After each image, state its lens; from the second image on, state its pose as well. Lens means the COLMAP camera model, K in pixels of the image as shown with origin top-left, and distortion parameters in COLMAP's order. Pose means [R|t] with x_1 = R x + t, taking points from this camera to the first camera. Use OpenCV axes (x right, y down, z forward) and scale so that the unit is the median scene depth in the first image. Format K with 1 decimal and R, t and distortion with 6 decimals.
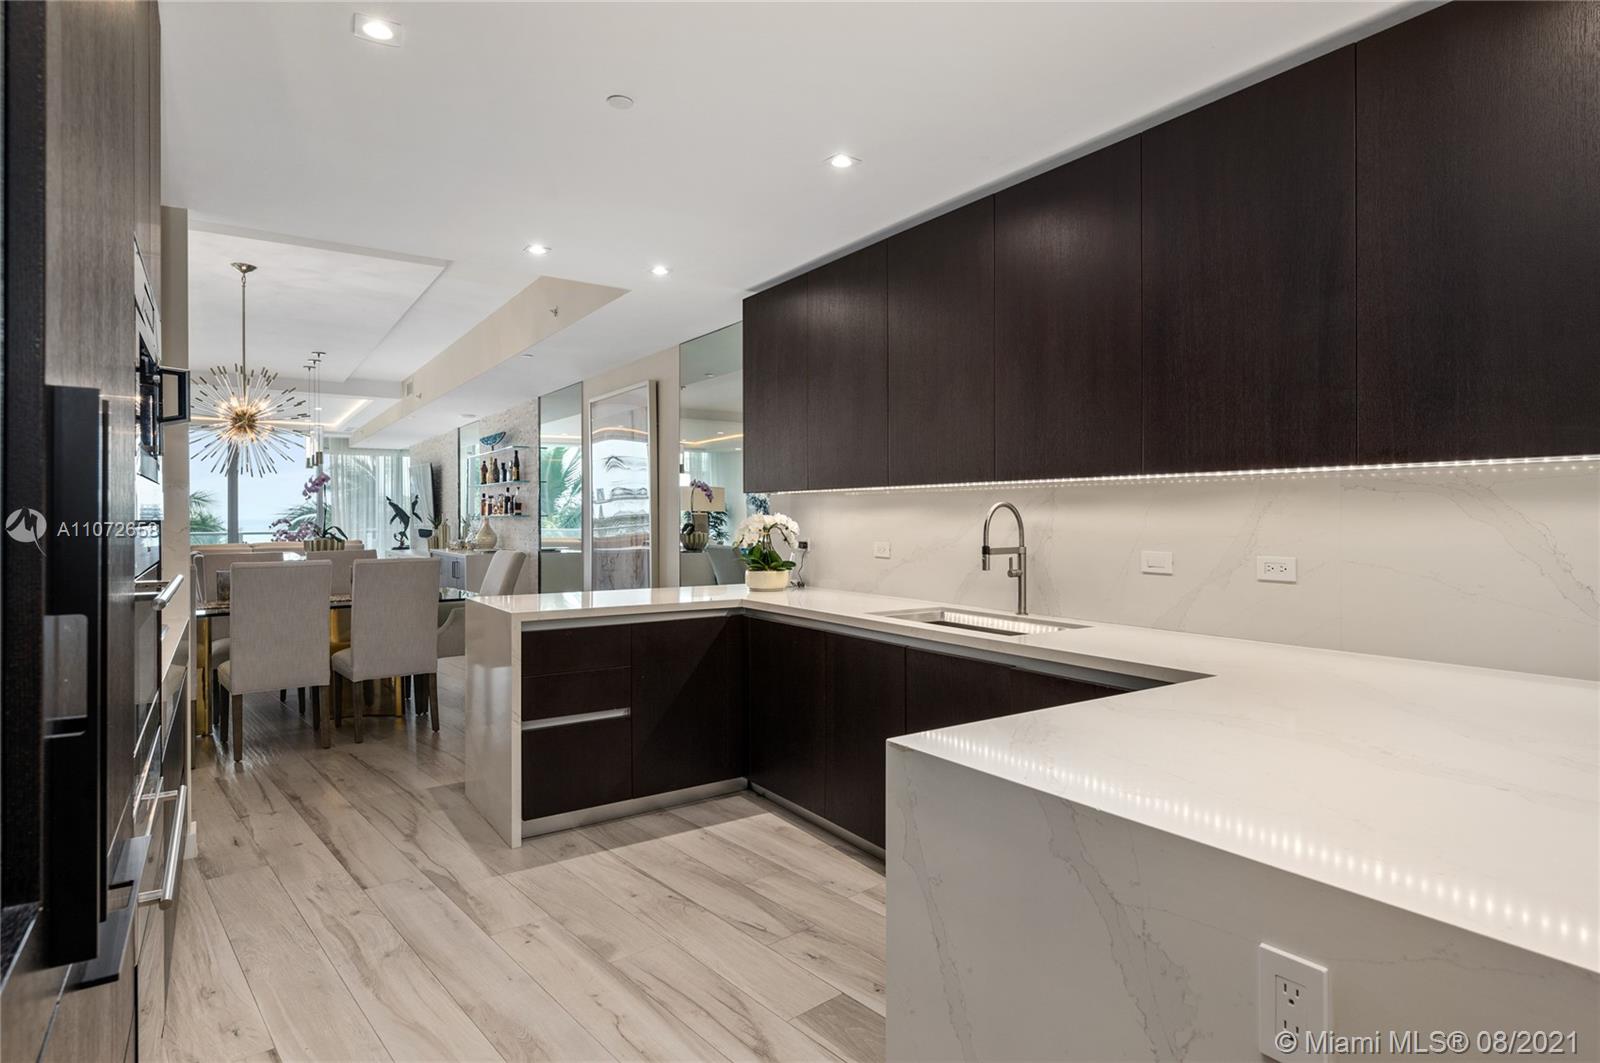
lens RADIAL K [[891.6, 0, 800.0], [0, 891.6, 531.5], [0, 0, 1]] dist [0.002443, 0.000209]
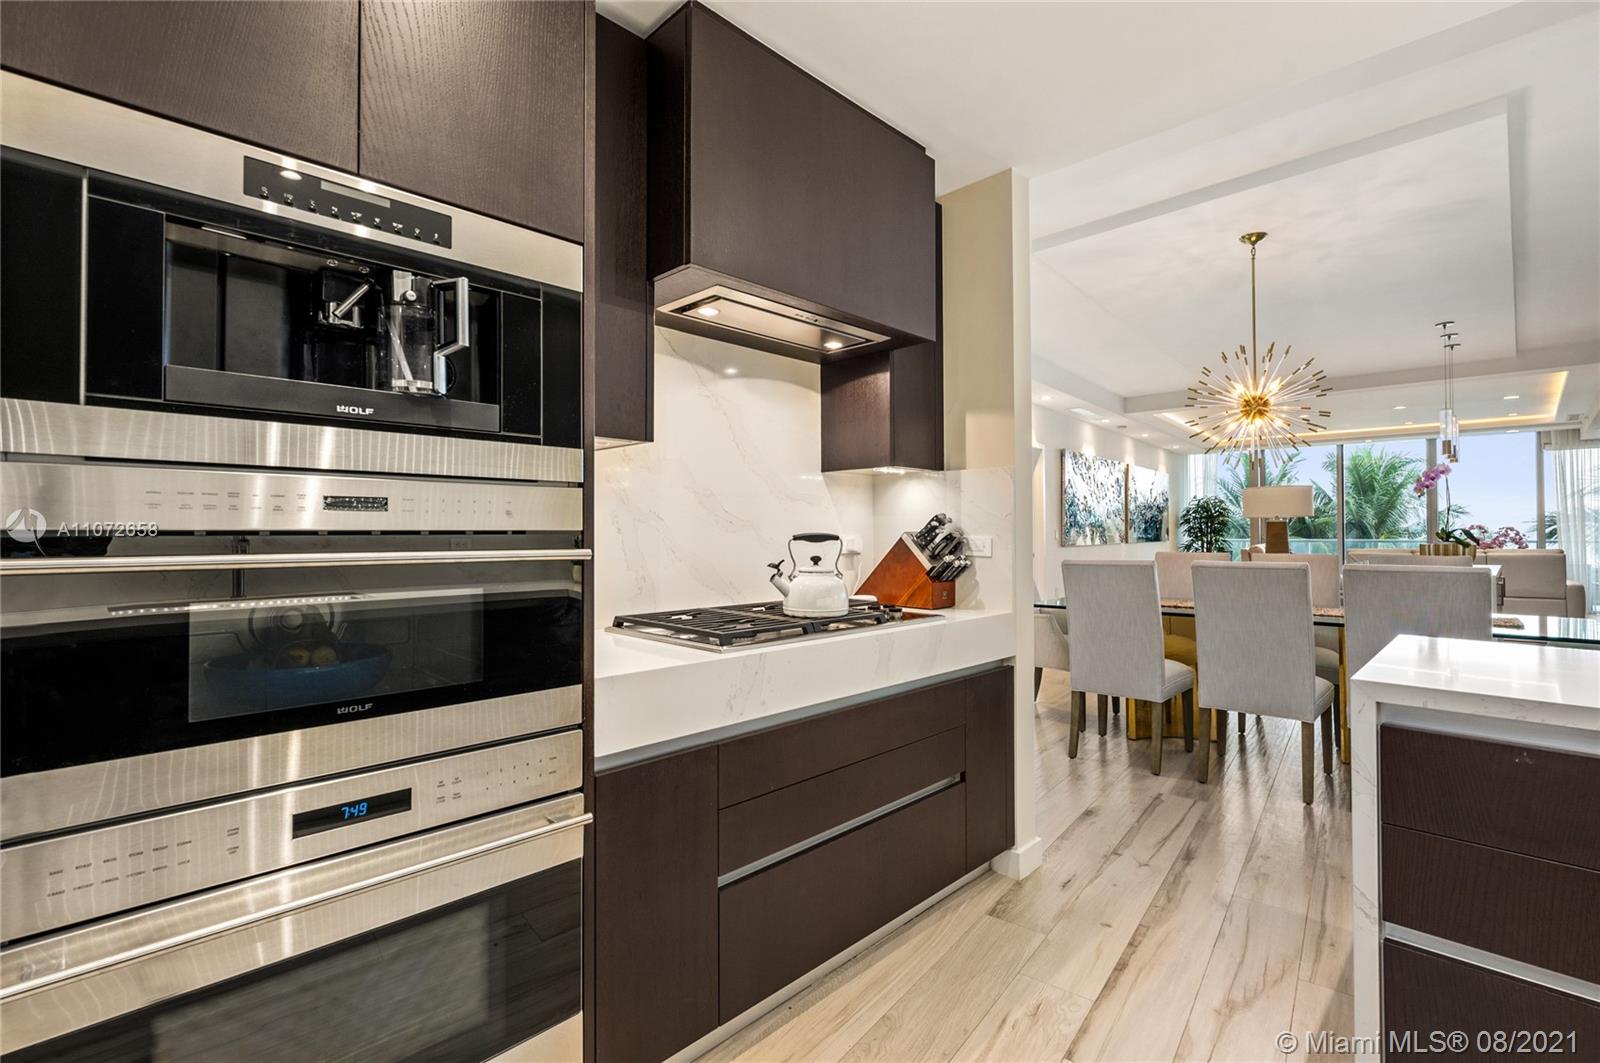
lens RADIAL K [[719.9, 0, 800.0], [0, 719.9, 531.5], [0, 0, 1]] dist [-0.000856, -0.000422]
pose [[0.216710, -0.000823, -0.976236, -0.012145], [-0.011596, 0.999927, -0.003417, 0.014835], [0.976167, 0.012061, 0.216685, 0.557021]]
